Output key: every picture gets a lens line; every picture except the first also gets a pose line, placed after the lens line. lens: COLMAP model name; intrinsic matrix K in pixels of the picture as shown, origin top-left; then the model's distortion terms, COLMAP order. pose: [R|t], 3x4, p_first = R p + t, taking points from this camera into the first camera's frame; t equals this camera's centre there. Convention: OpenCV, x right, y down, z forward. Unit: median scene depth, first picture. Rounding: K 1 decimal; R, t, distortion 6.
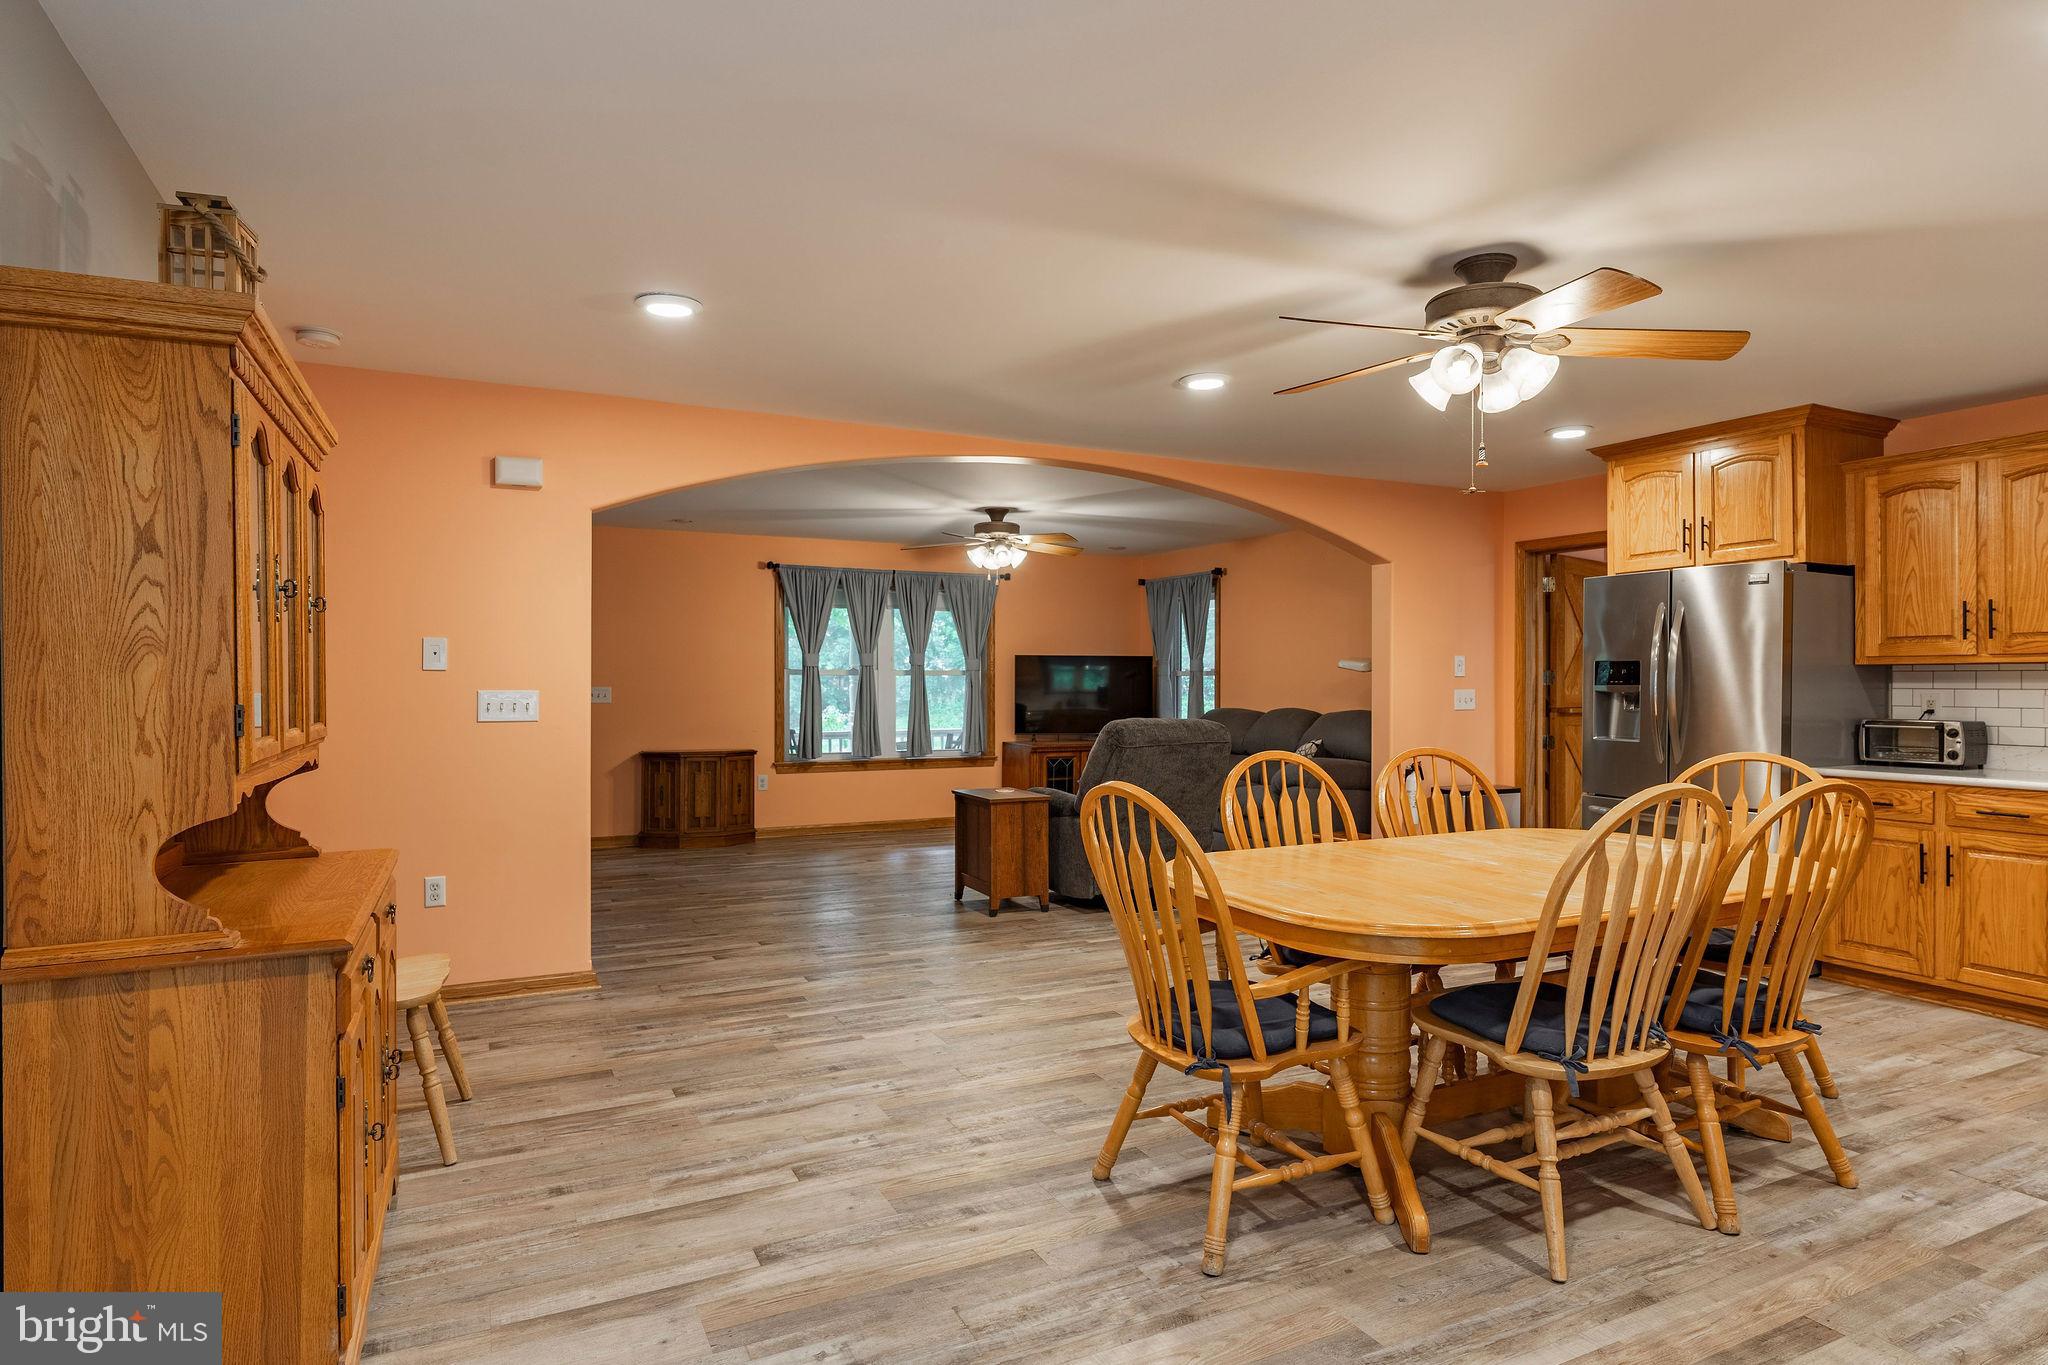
lens RADIAL K [[1122.6, 0, 1024.0], [0, 1122.6, 682.5], [0, 0, 1]] dist [0.001928, 0.000476]
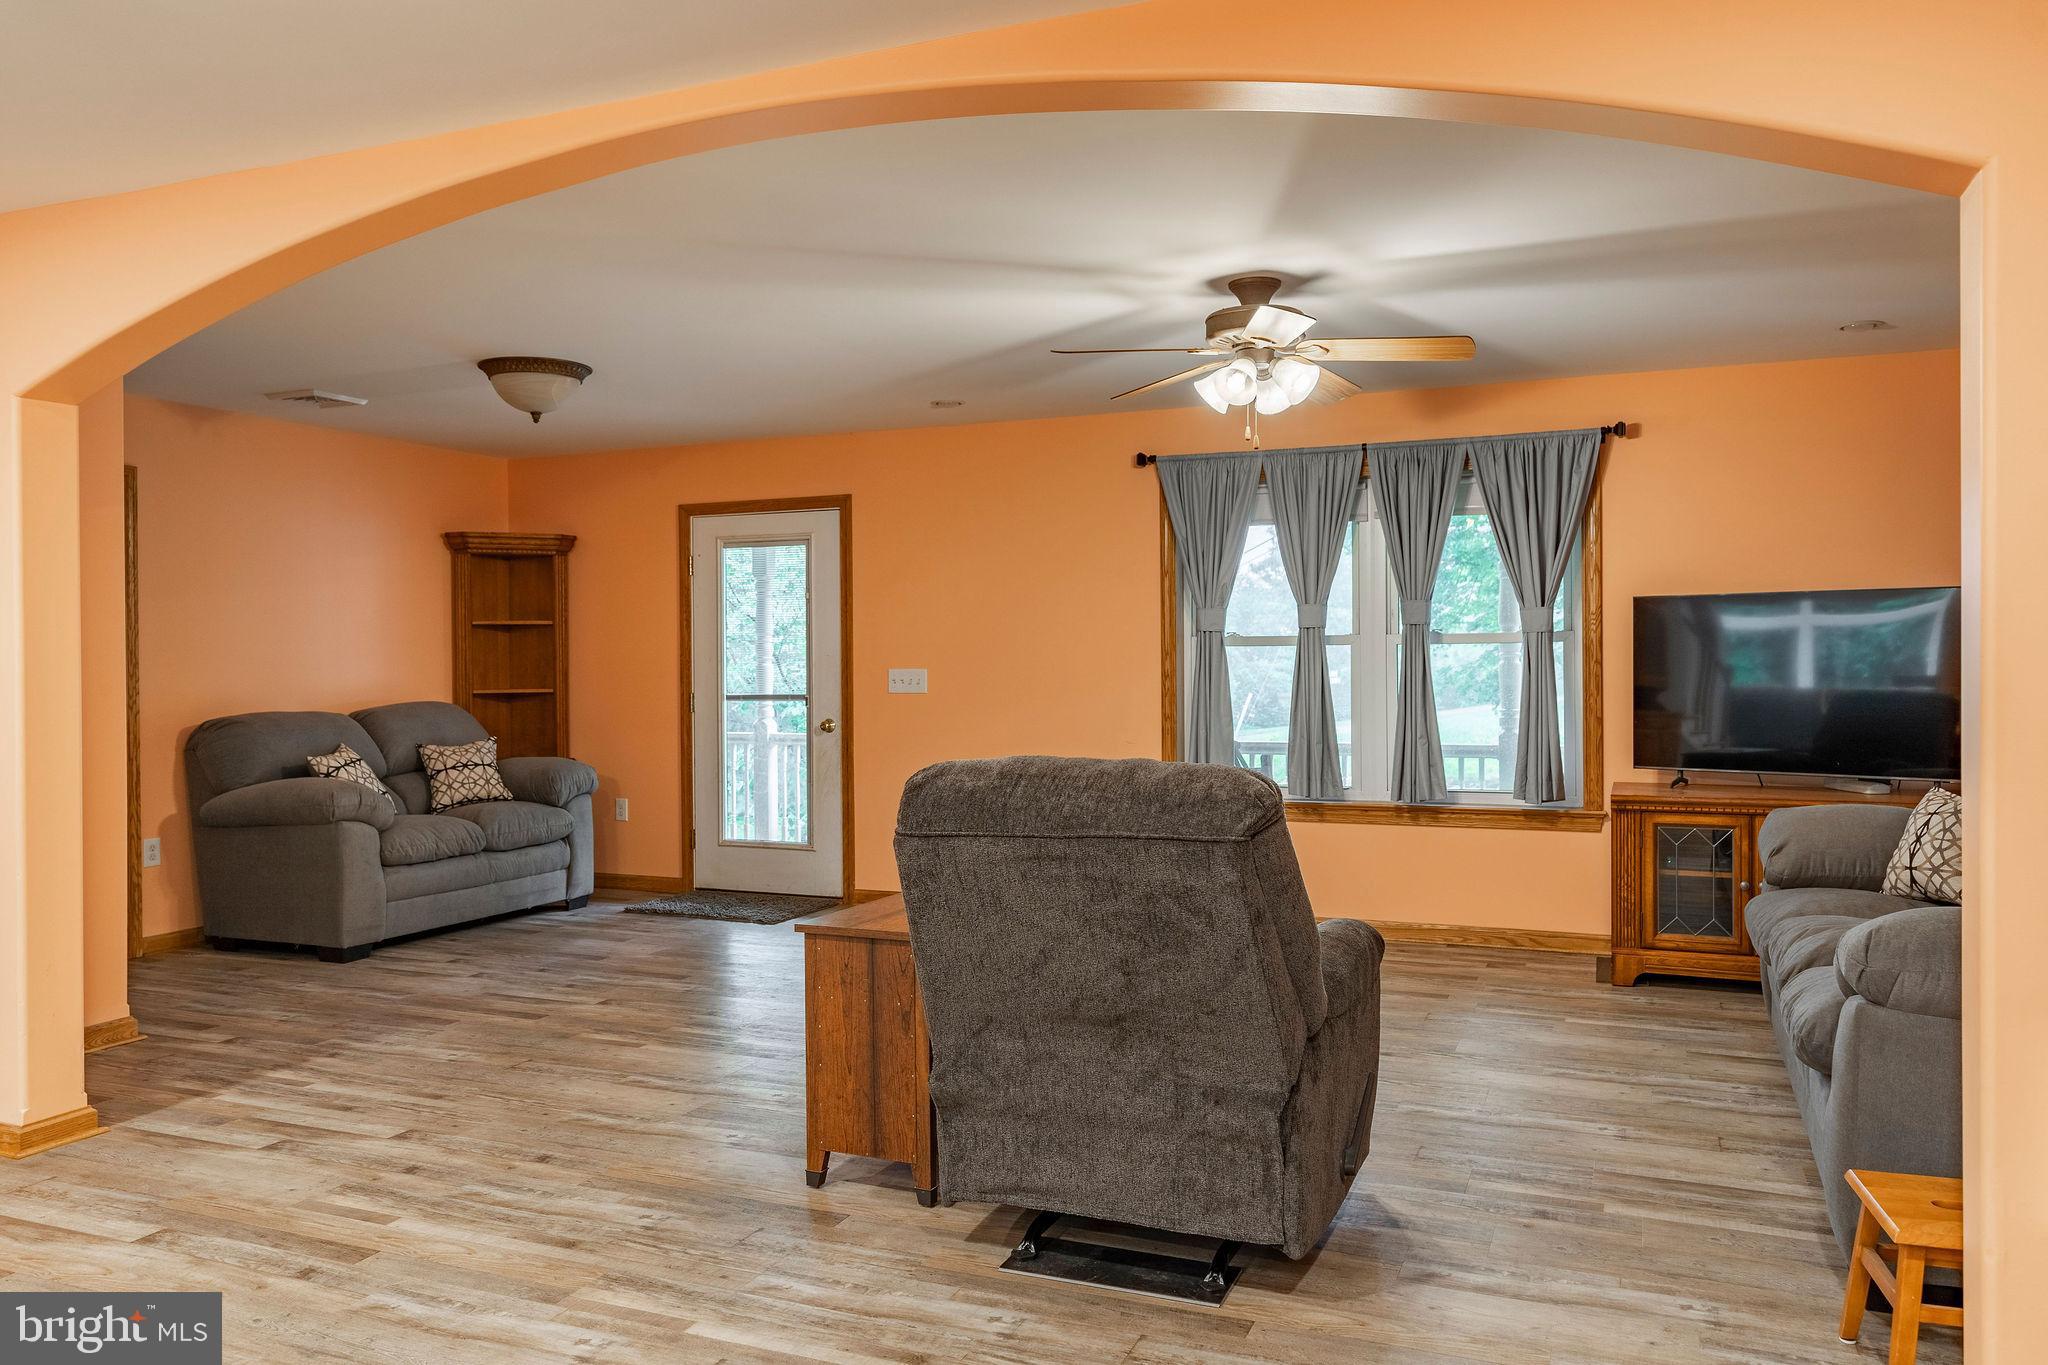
lens RADIAL K [[1453.4, 0, 1024.0], [0, 1453.4, 682.5], [0, 0, 1]] dist [0.029963, -0.001121]
pose [[0.648350, 0.006556, -0.761314, 0.301880], [0.007749, 0.999854, 0.015209, -0.000427], [0.761303, -0.015761, 0.648205, 0.443177]]
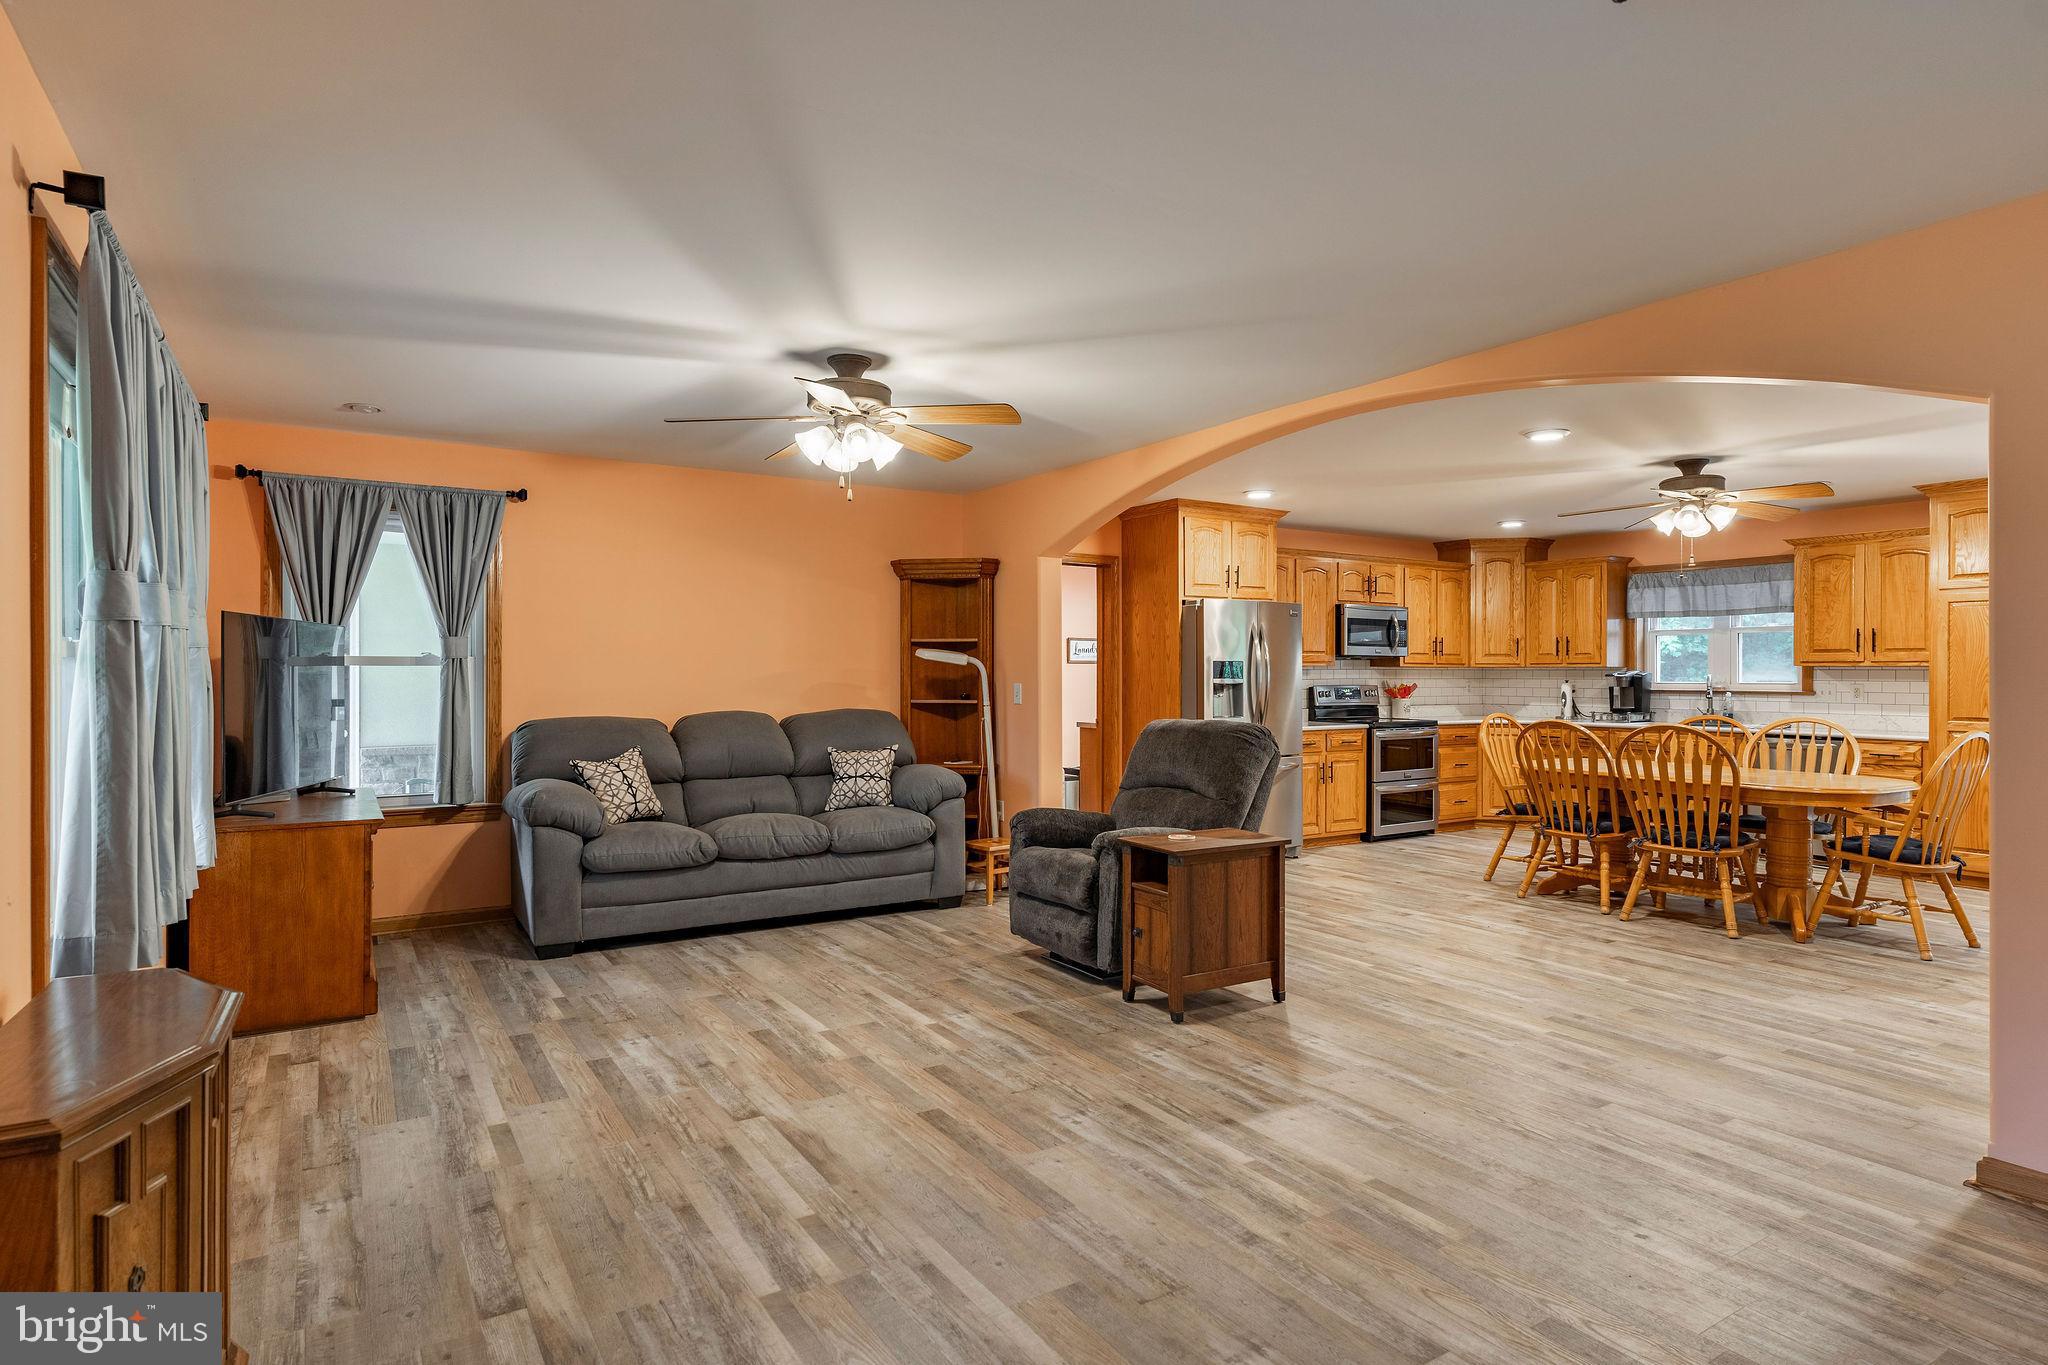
lens RADIAL K [[1122.6, 0, 1024.0], [0, 1122.6, 682.5], [0, 0, 1]] dist [0.001928, 0.000476]
pose [[-0.106636, -0.005965, 0.994280, -0.468878], [0.000421, 0.999982, 0.006045, -0.001138], [-0.994298, 0.001063, -0.106632, 0.798366]]
